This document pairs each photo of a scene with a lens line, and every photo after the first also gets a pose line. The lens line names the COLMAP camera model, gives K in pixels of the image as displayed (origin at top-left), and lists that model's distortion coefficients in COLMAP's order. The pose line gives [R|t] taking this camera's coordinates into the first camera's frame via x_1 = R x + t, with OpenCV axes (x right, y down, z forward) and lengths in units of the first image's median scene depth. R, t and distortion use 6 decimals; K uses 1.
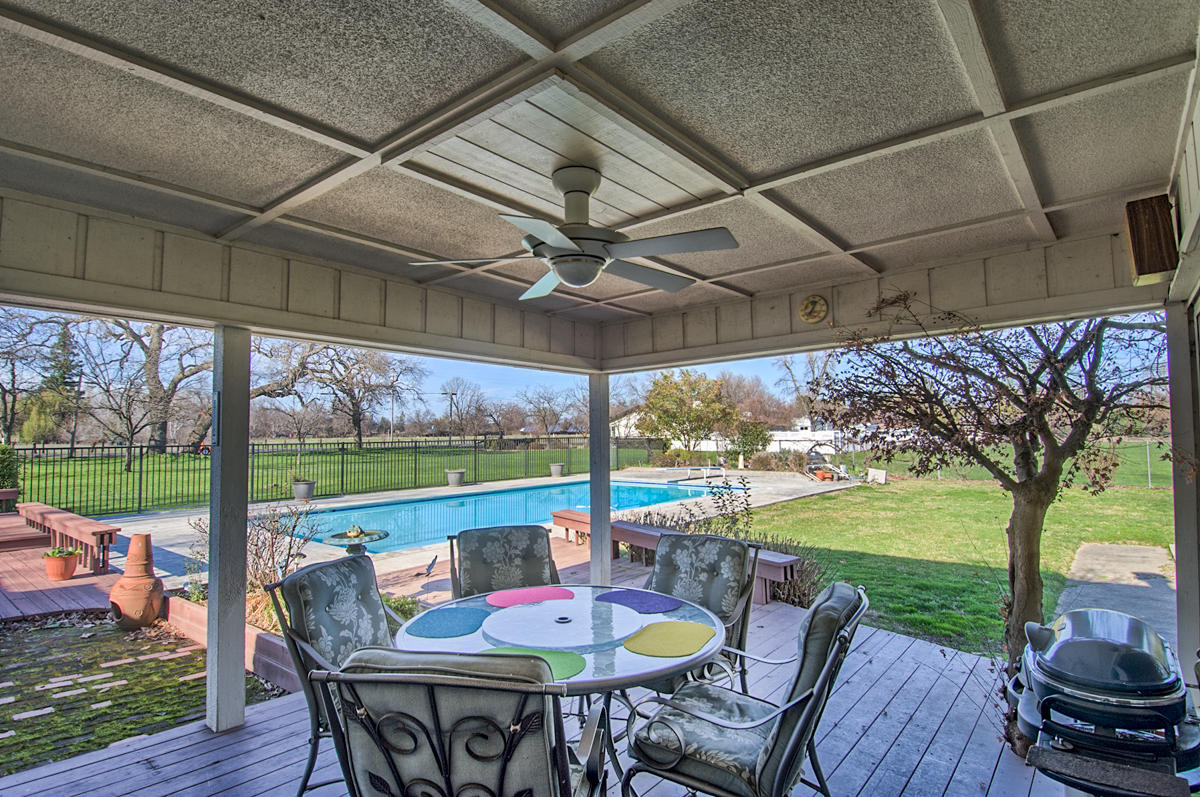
lens RADIAL K [[627.7, 0, 601.9], [0, 627.7, 397.4], [0, 0, 1]] dist [0.001584, -0.000197]
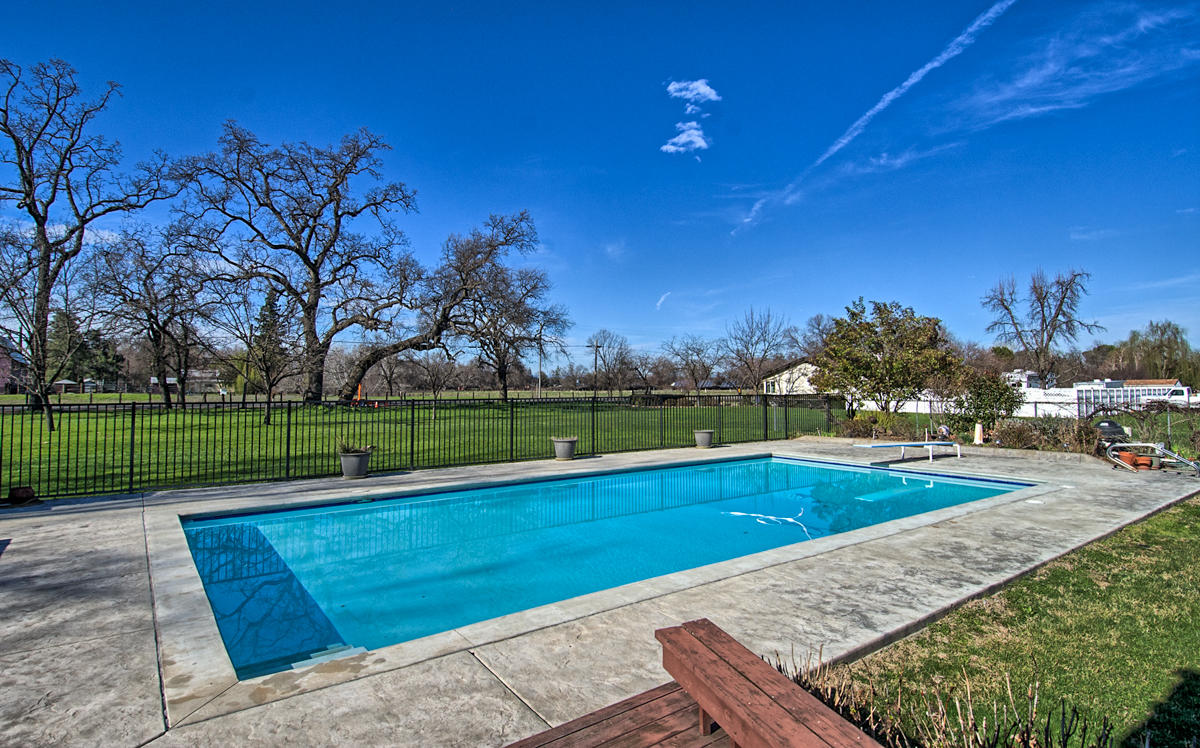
lens RADIAL K [[624.1, 0, 603.7], [0, 624.1, 370.7], [0, 0, 1]] dist [0.035481, 0.000143]
pose [[0.971530, 0.001101, -0.236914, -0.007221], [0.005870, 0.999570, 0.028718, 0.008629], [0.236844, -0.029291, 0.971106, 0.166501]]
